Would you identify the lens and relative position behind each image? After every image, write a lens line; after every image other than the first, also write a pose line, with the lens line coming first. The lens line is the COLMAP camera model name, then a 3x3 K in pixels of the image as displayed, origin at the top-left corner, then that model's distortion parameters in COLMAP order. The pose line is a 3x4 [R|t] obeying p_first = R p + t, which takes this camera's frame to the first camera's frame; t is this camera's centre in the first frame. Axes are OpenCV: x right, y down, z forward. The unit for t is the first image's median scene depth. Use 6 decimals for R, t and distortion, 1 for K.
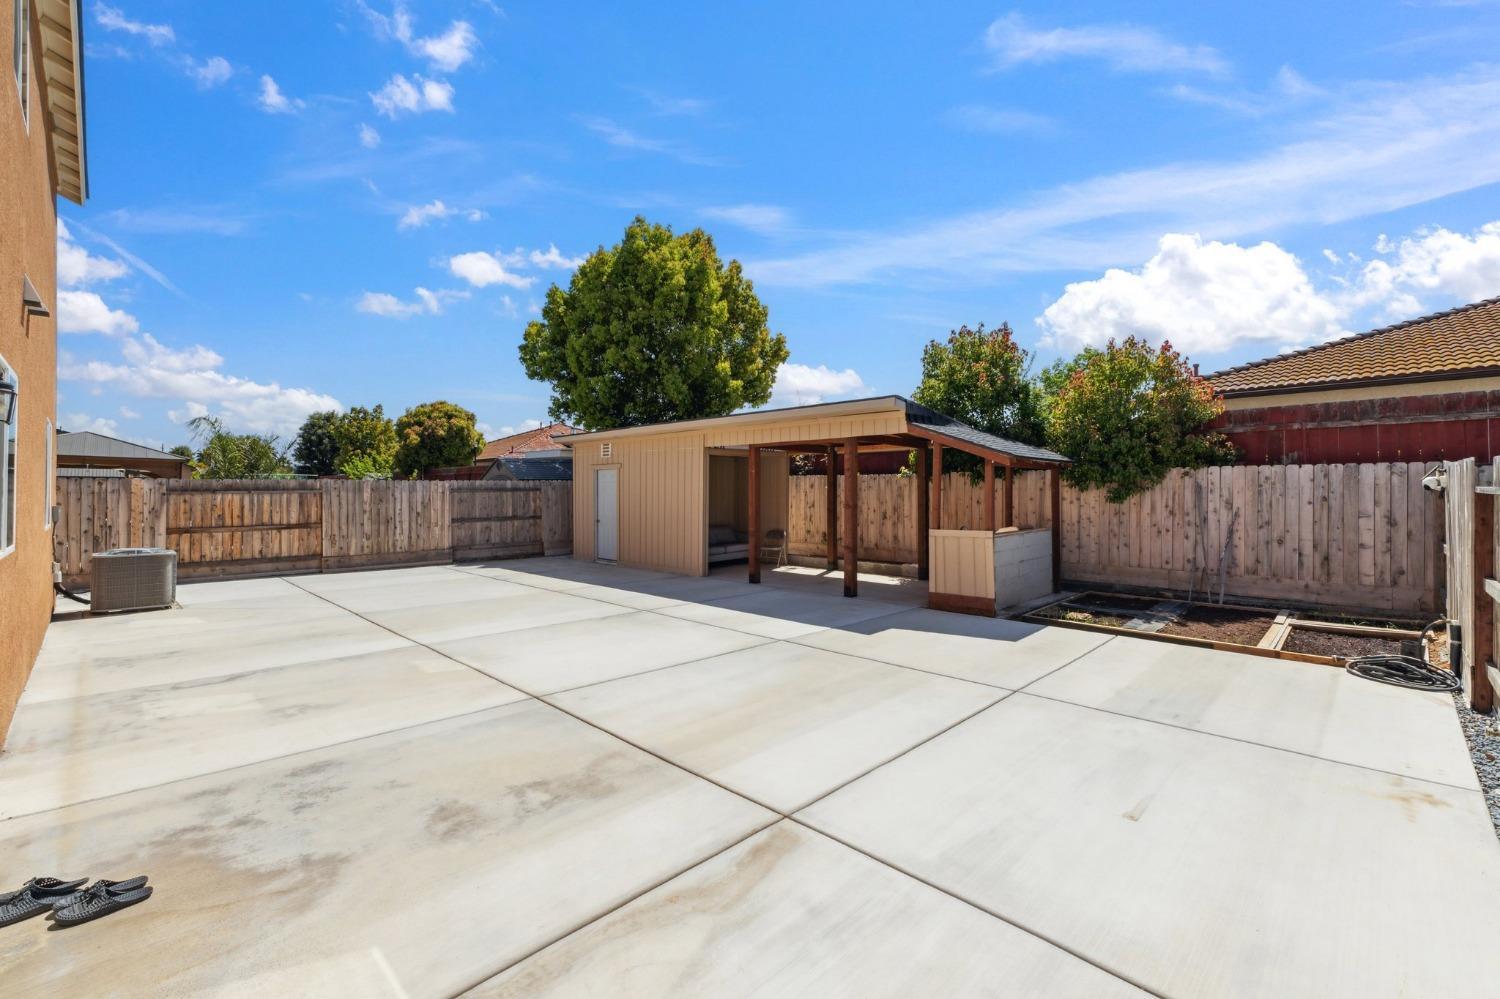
lens RADIAL K [[648.1, 0, 746.9], [0, 648.1, 491.0], [0, 0, 1]] dist [0.004004, 0.000274]
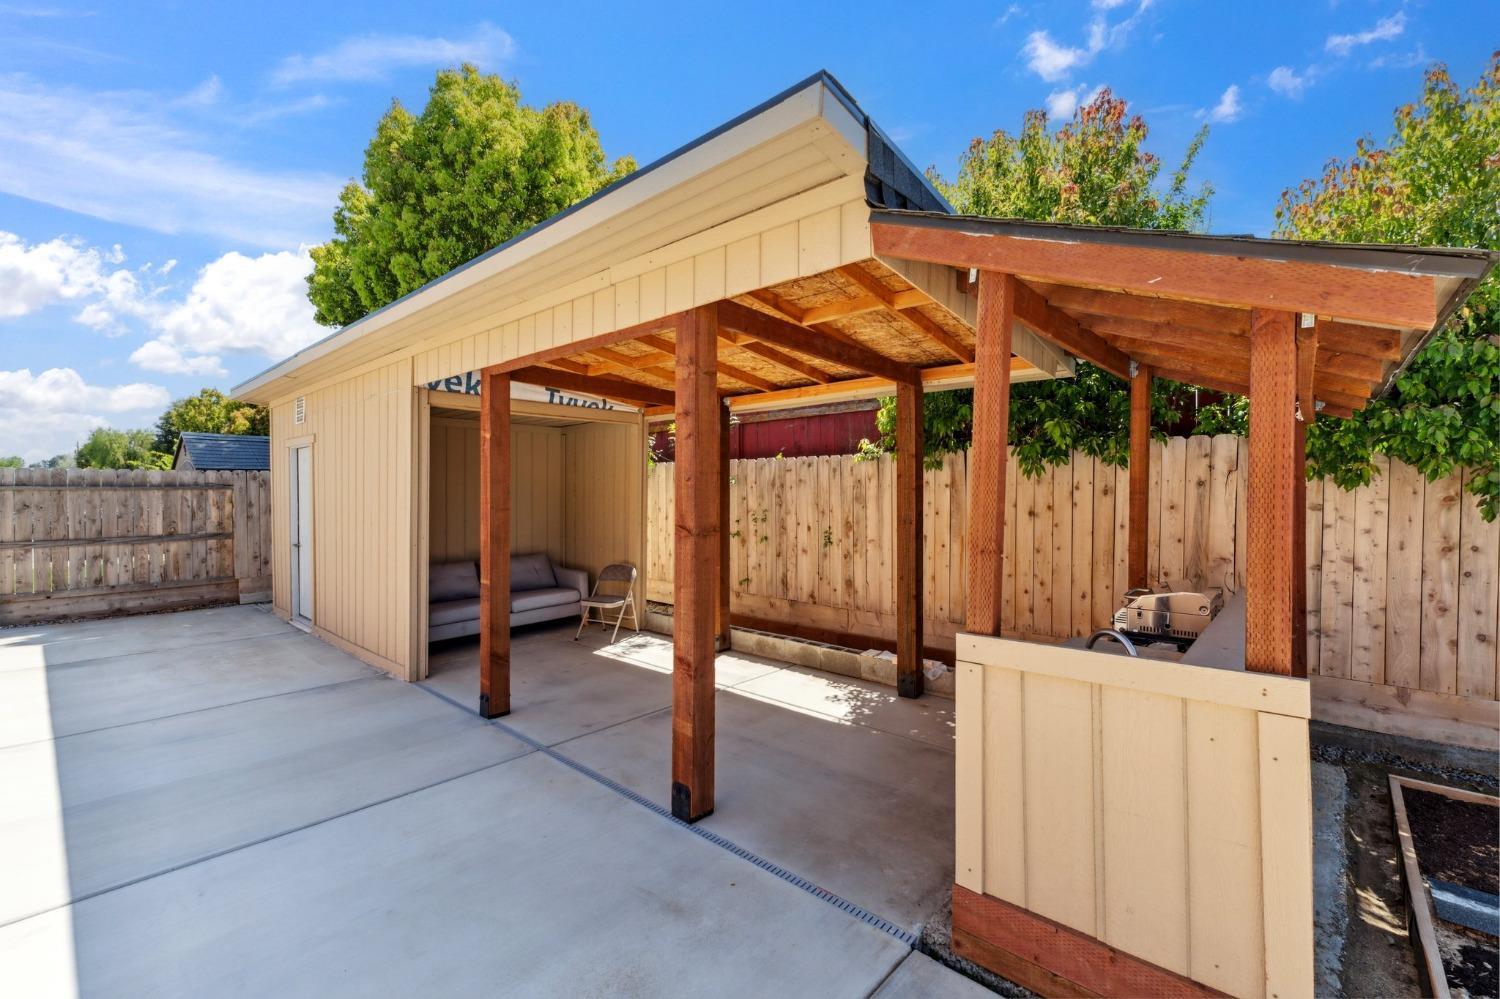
lens RADIAL K [[648.1, 0, 751.0], [0, 648.1, 504.5], [0, 0, 1]] dist [0.004004, 0.000274]
pose [[0.998559, 0.001840, 0.053627, 0.124828], [-0.002666, 0.999879, 0.015339, 0.004540], [-0.053593, -0.015460, 0.998443, 0.499393]]
